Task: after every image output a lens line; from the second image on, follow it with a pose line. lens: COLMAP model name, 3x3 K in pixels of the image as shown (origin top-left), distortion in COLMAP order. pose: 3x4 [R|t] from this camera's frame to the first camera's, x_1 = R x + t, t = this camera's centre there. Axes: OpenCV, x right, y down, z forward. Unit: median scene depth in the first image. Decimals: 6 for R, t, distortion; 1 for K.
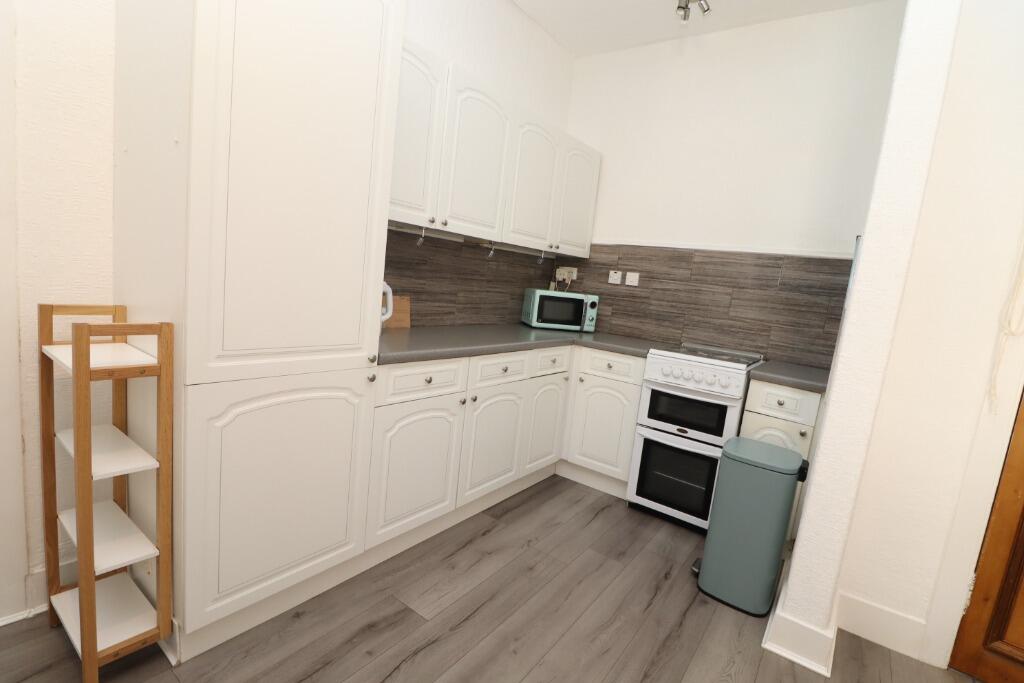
lens RADIAL K [[484.3, 0, 517.0], [0, 484.3, 344.4], [0, 0, 1]] dist [0.020933, -0.018875]
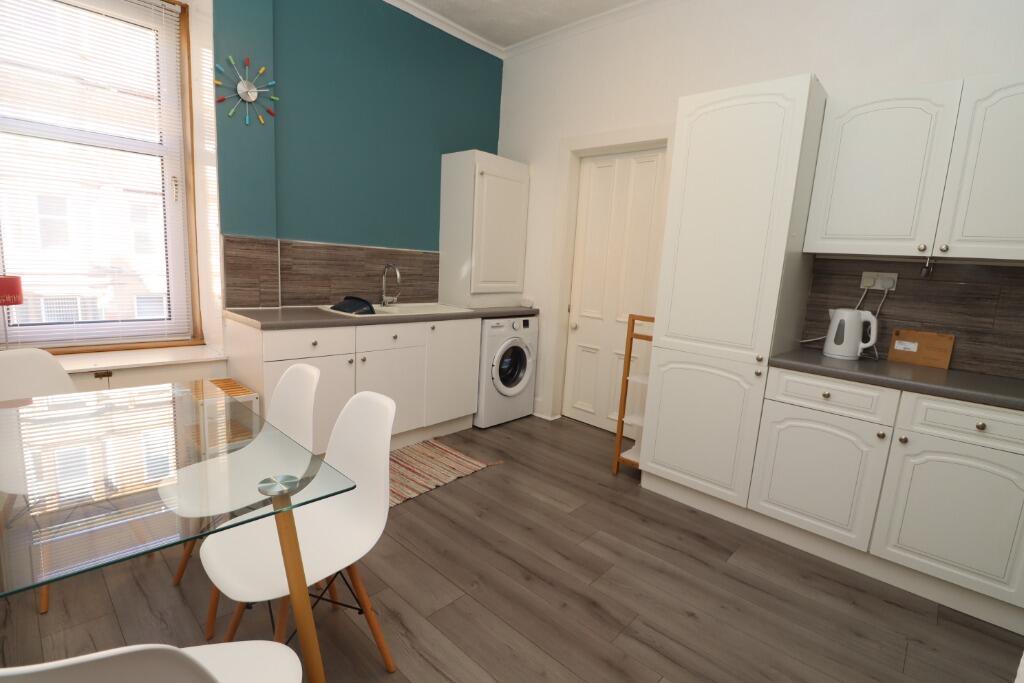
lens RADIAL K [[484.3, 0, 517.0], [0, 484.3, 344.4], [0, 0, 1]] dist [0.020933, -0.018875]
pose [[-0.119777, 0.047090, -0.991683, 0.862004], [-0.214149, 0.974135, 0.072122, 0.028723], [0.969430, 0.221006, -0.106594, 0.367481]]
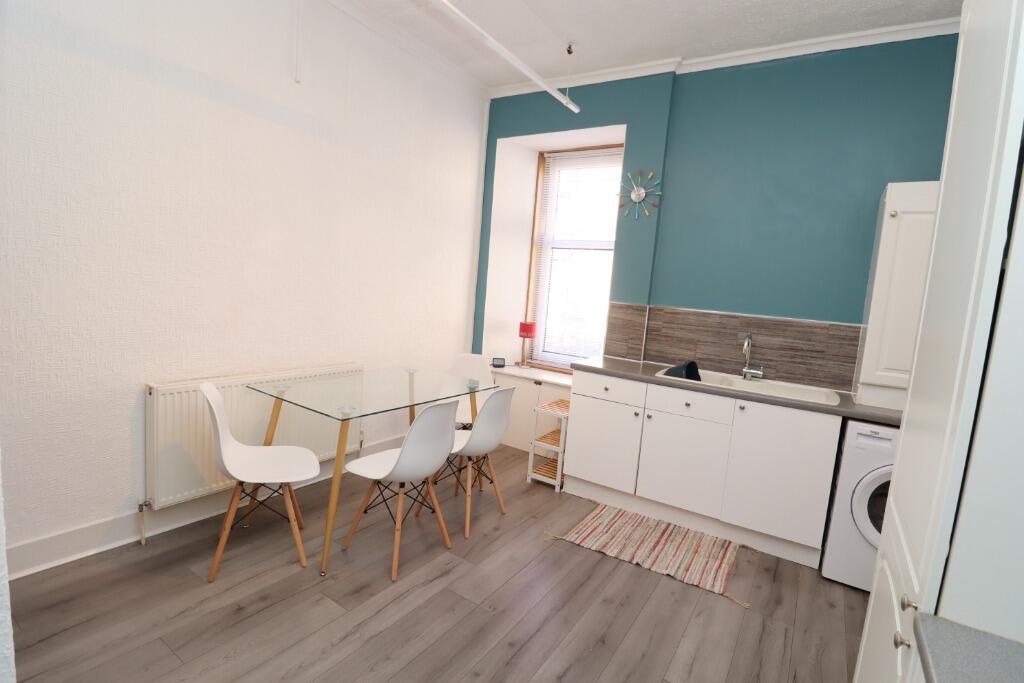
lens RADIAL K [[484.3, 0, 517.0], [0, 484.3, 344.4], [0, 0, 1]] dist [0.020933, -0.018875]
pose [[-0.979944, -0.186088, -0.071286, 0.135010], [-0.198121, 0.948236, 0.248185, -0.200154], [0.021412, 0.257330, -0.966086, 1.078362]]
